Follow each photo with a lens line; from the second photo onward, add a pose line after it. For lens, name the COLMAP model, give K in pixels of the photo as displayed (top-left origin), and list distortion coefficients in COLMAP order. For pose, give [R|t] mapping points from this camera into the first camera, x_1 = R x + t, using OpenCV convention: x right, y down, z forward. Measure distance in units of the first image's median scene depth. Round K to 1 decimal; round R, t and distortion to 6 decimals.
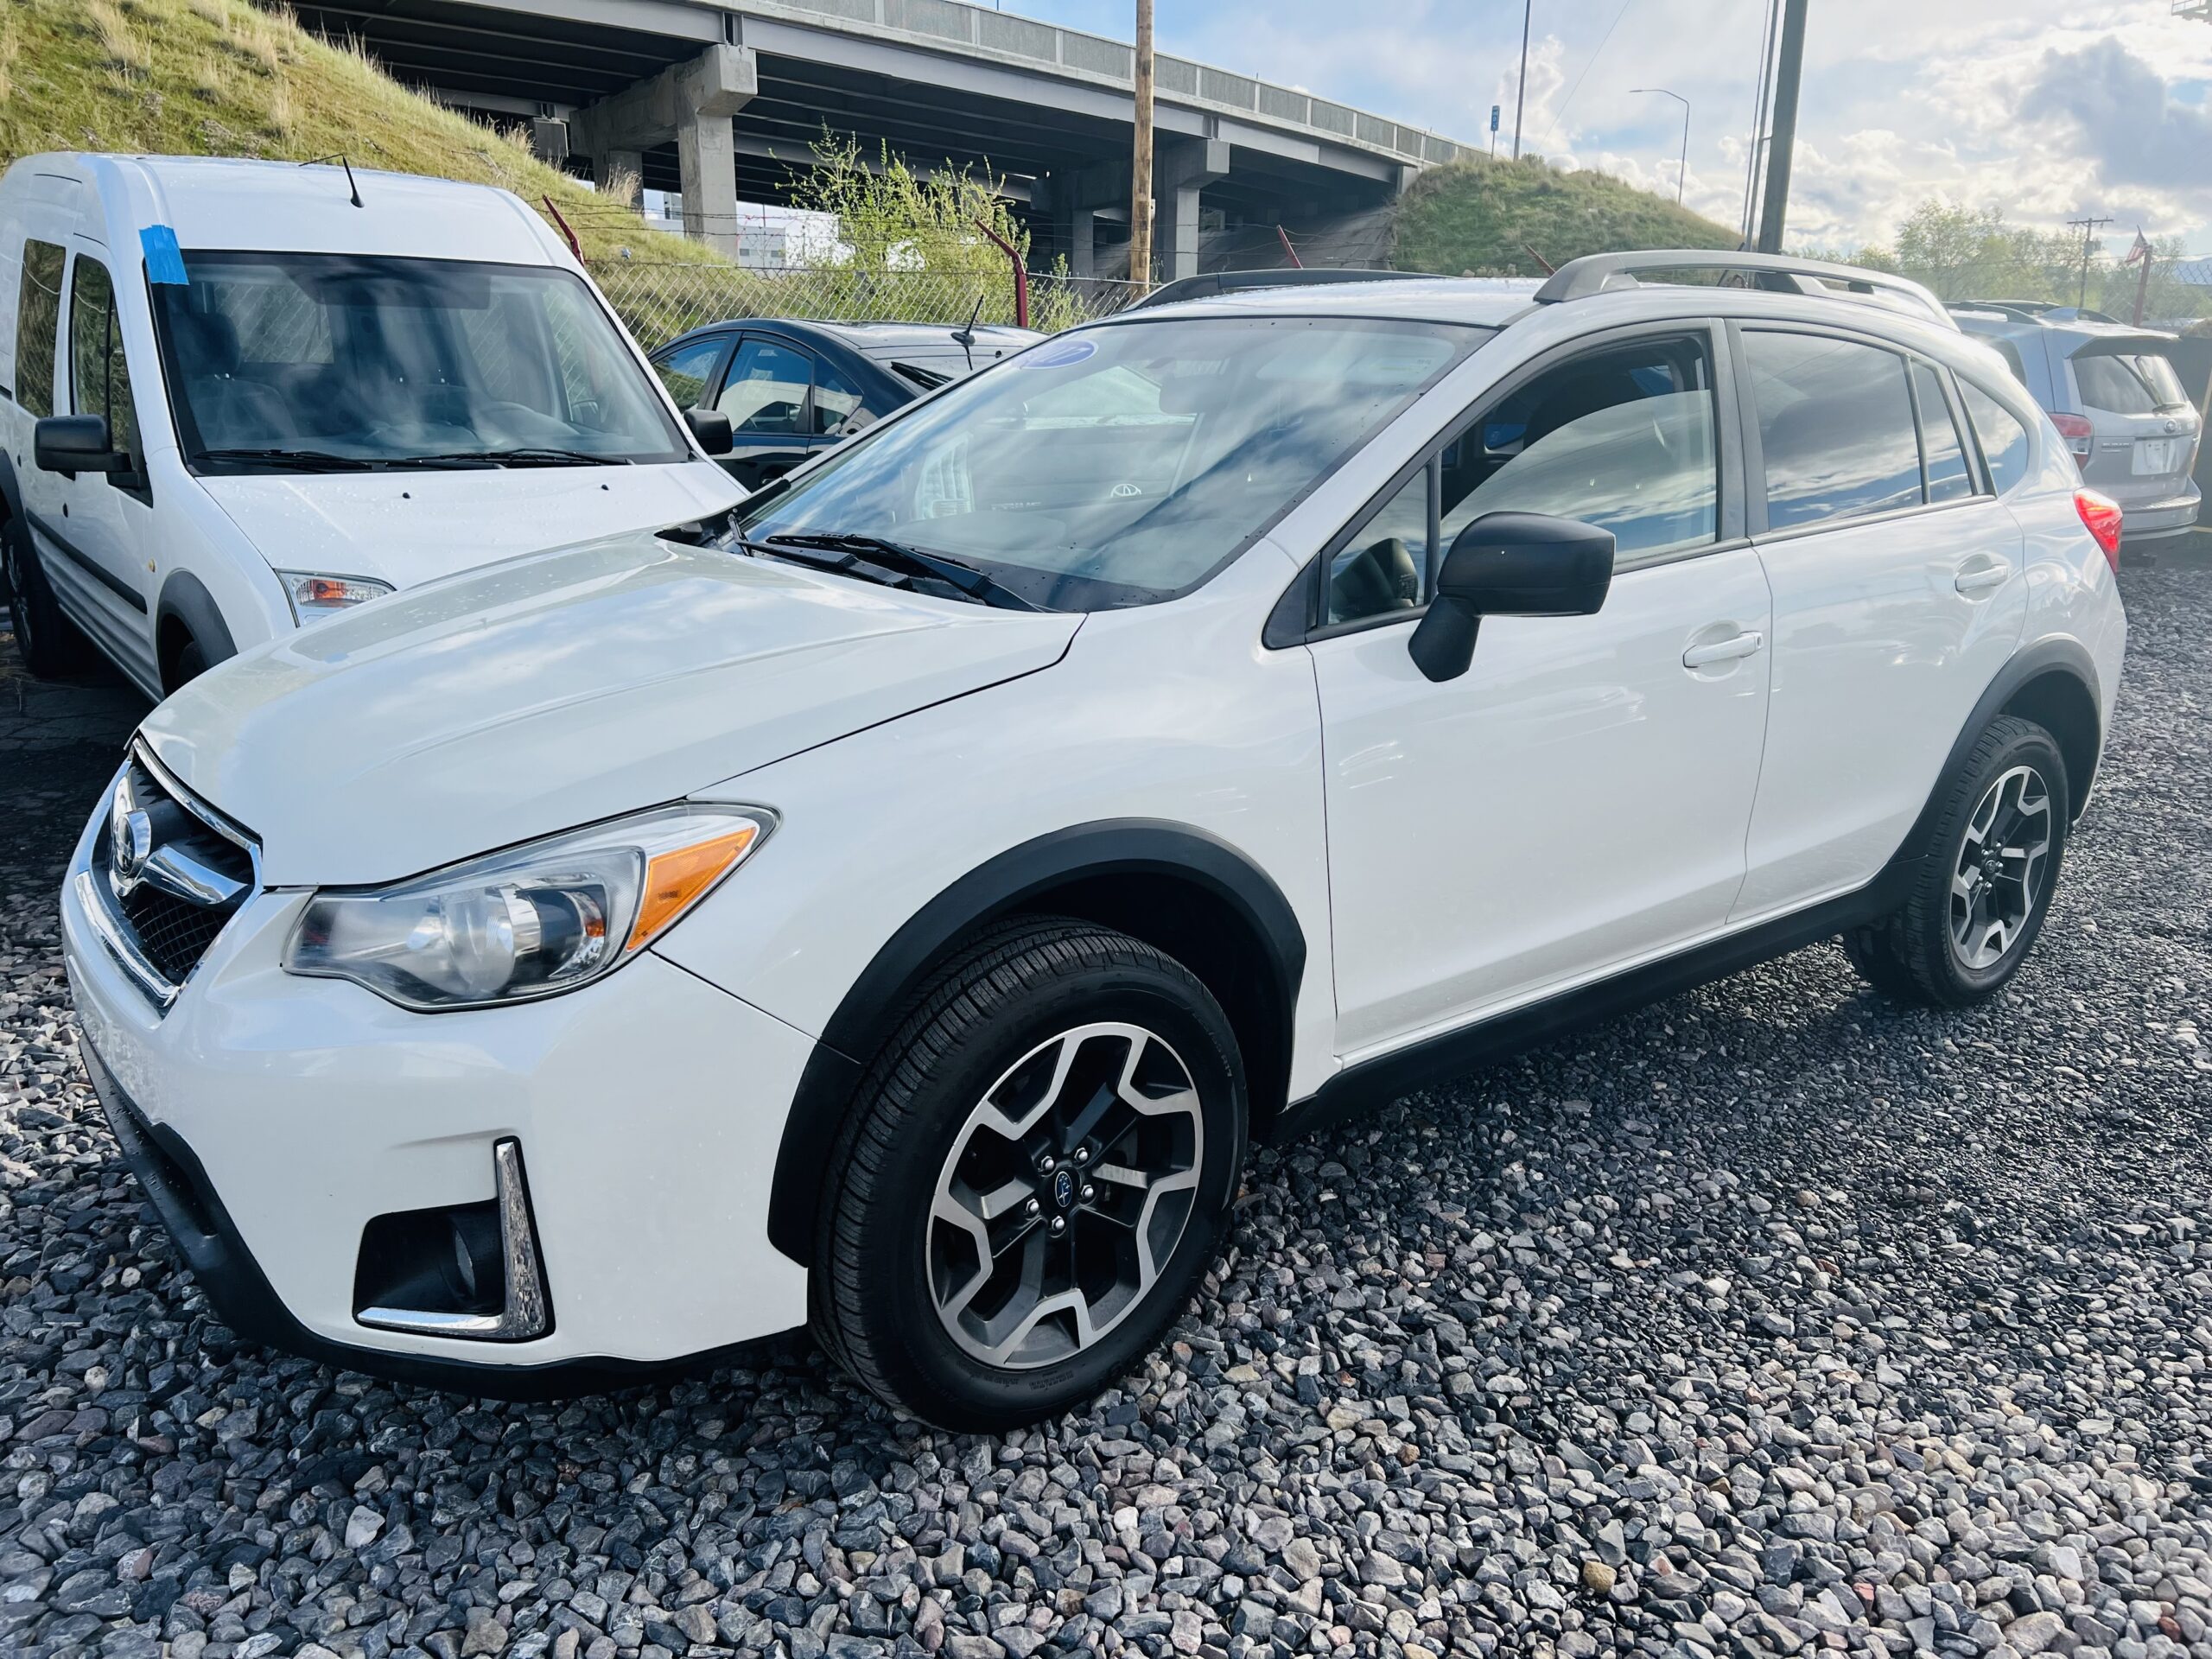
lens RADIAL K [[1703.2, 0, 1106.0], [0, 1703.2, 829.5], [0, 0, 1]] dist [0.049664, -0.000037]
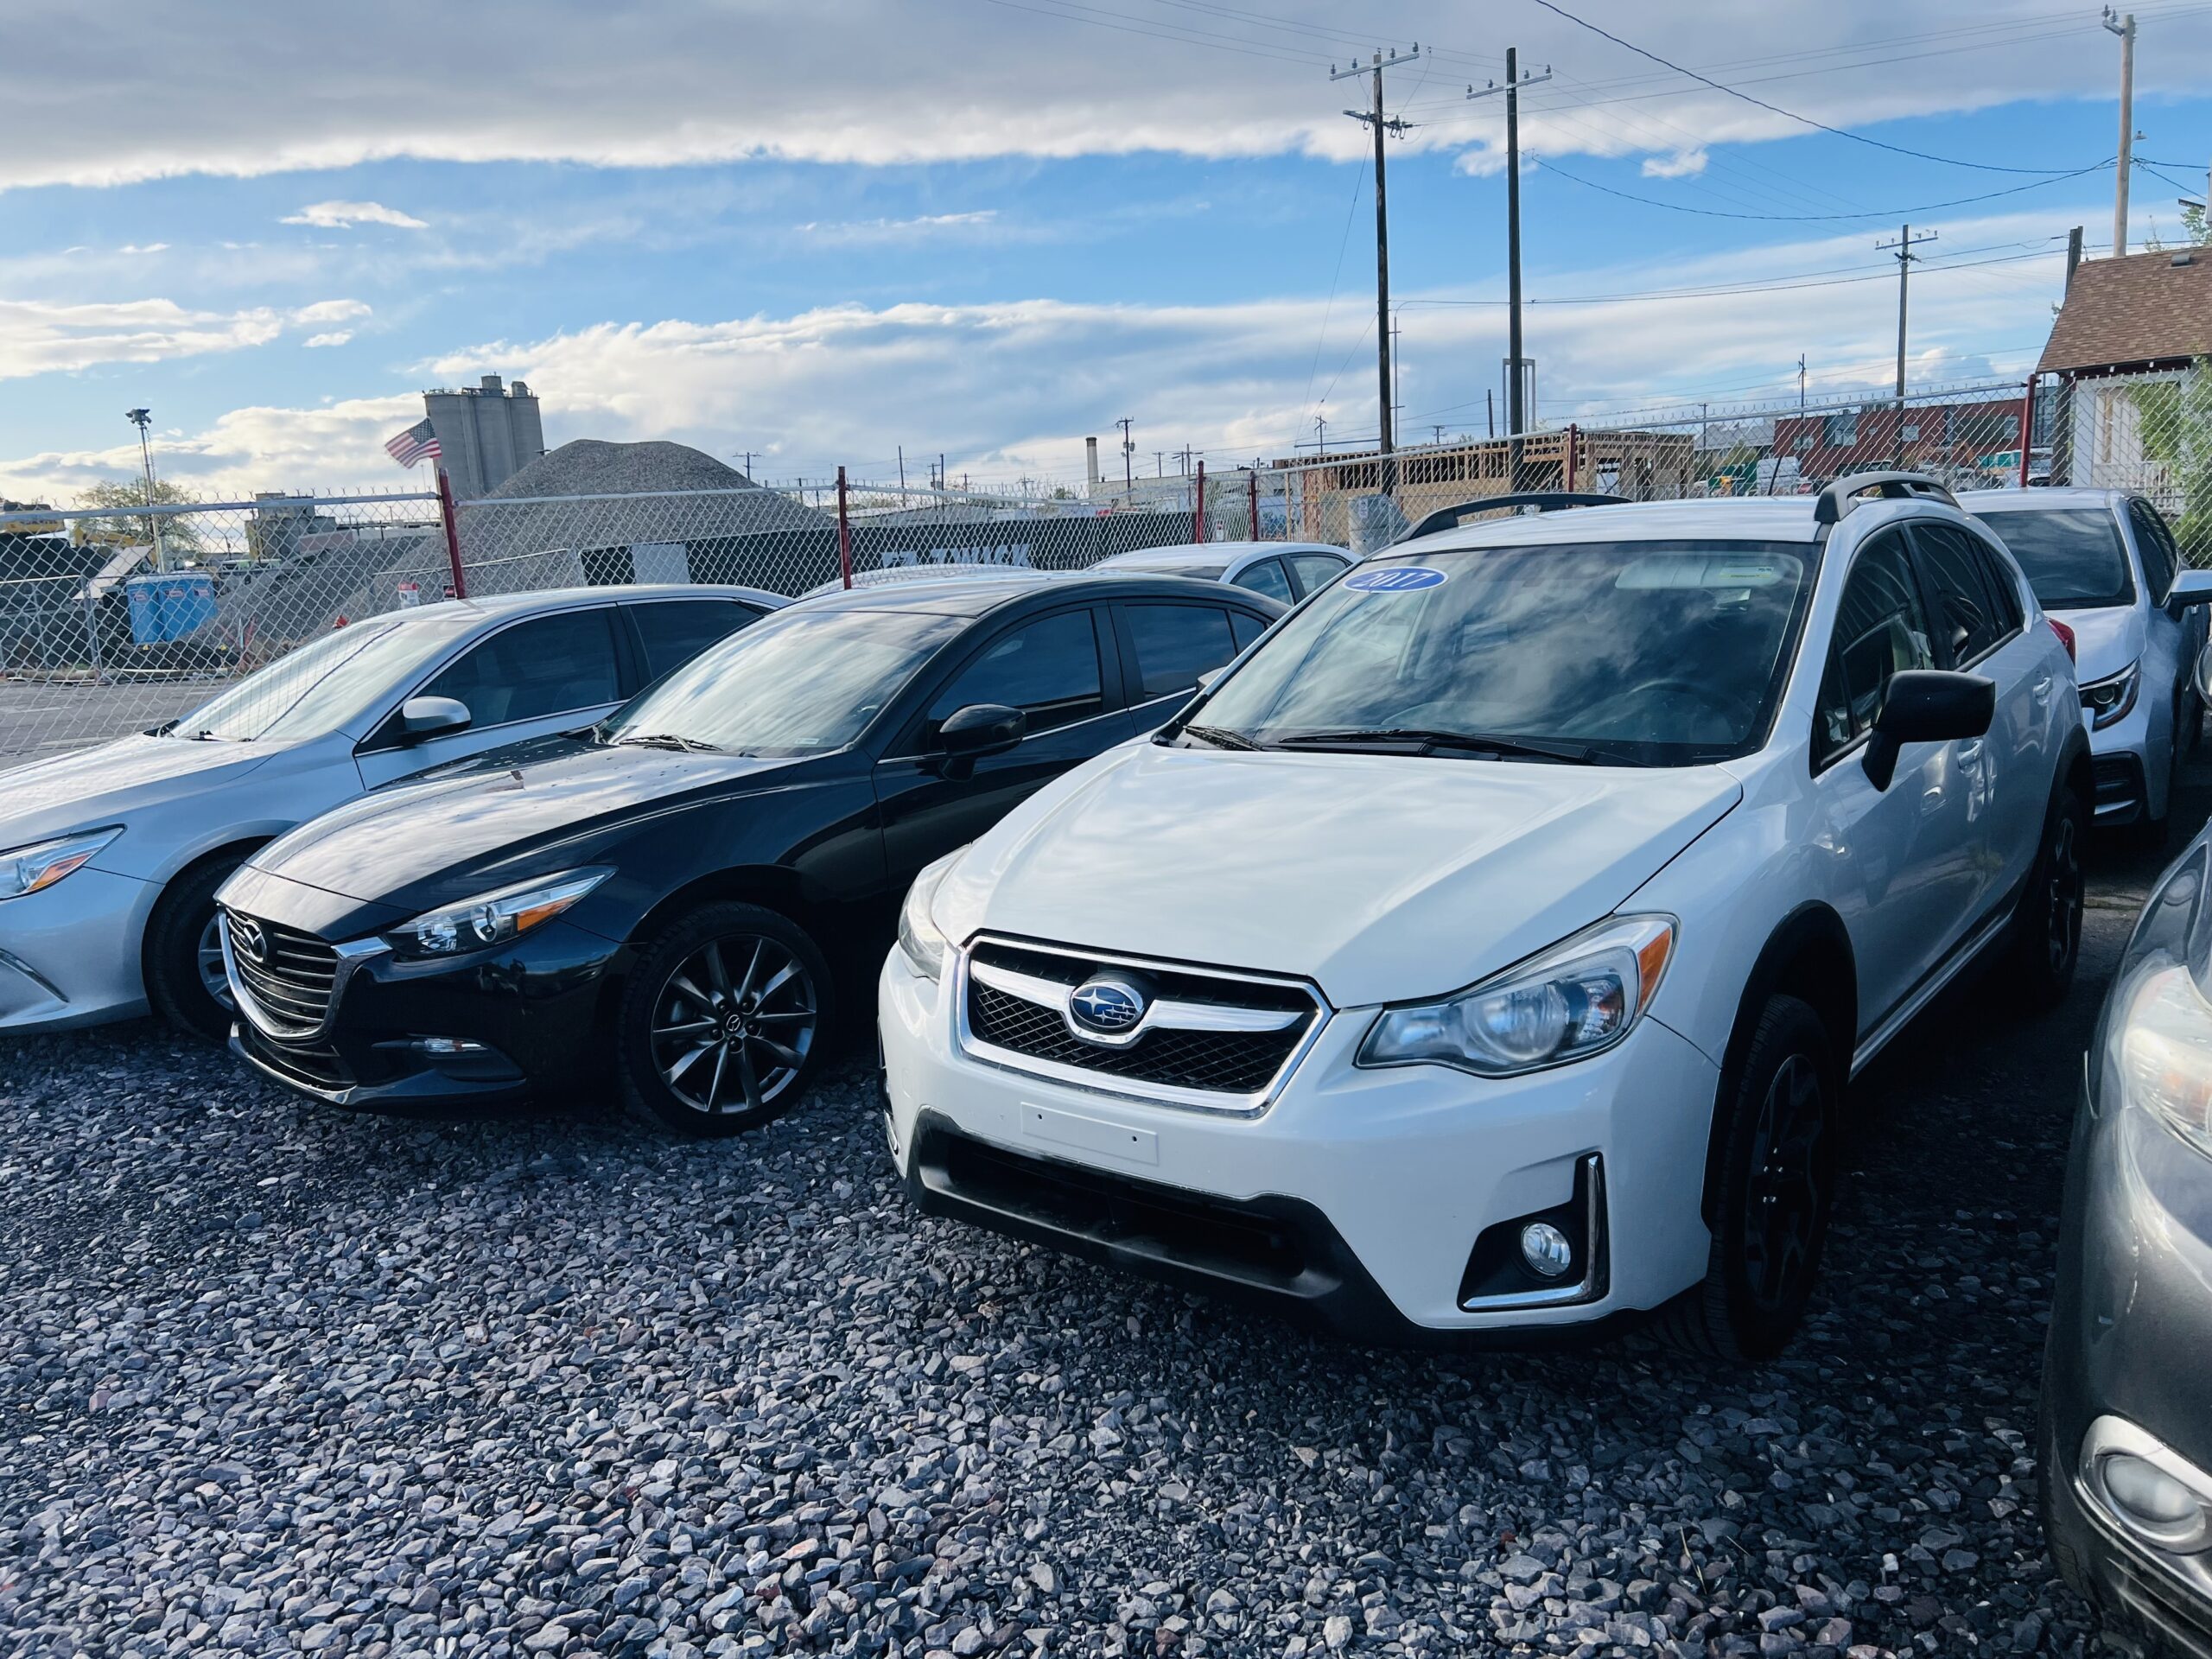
lens RADIAL K [[1703.2, 0, 1106.0], [0, 1703.2, 829.5], [0, 0, 1]] dist [0.049664, -0.000037]
pose [[0.969897, -0.102349, 0.220962, -0.977440], [0.120632, 0.990165, -0.070865, -0.036781], [-0.211536, 0.095386, 0.972705, -0.326815]]
